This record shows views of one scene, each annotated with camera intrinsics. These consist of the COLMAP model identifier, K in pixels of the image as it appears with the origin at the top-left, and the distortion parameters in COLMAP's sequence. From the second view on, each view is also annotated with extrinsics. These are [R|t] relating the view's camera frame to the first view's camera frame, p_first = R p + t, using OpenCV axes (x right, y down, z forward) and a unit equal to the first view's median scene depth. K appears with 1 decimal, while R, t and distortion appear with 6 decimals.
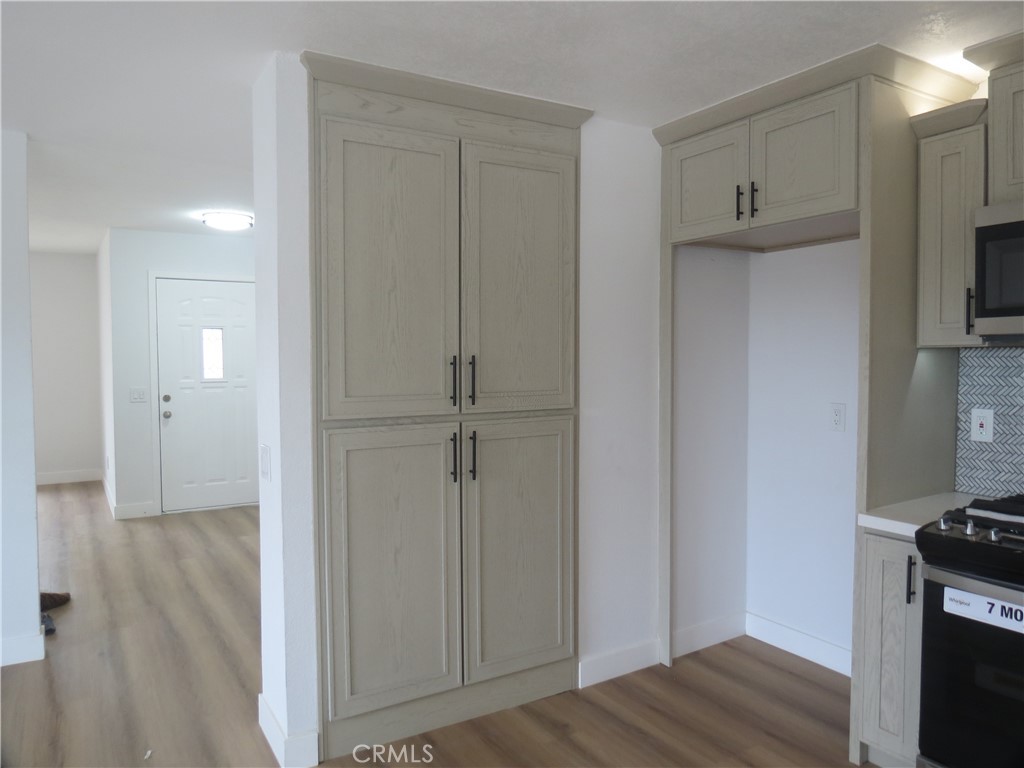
lens RADIAL K [[744.0, 0, 514.0], [0, 744.0, 388.1], [0, 0, 1]] dist [0.001351, -0.001048]
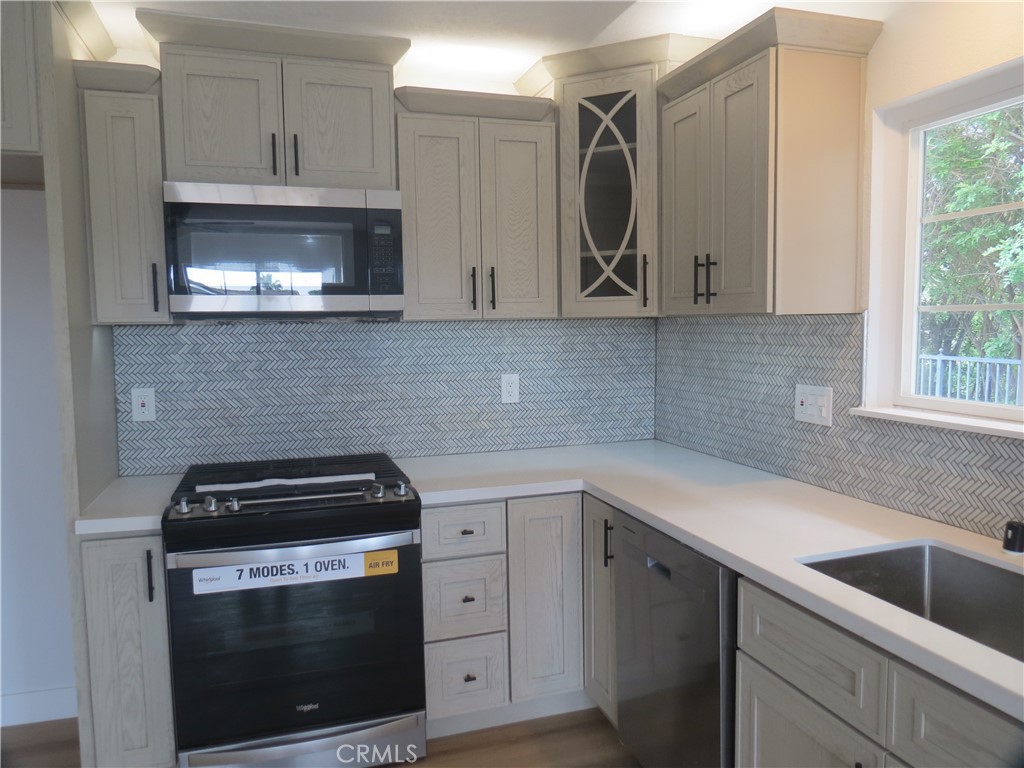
lens RADIAL K [[744.0, 0, 514.0], [0, 744.0, 388.1], [0, 0, 1]] dist [0.001351, -0.001048]
pose [[0.255959, -0.071598, 0.964032, -0.215703], [0.048390, 0.996952, 0.061195, -0.009161], [-0.965476, 0.030986, 0.258644, 0.302824]]
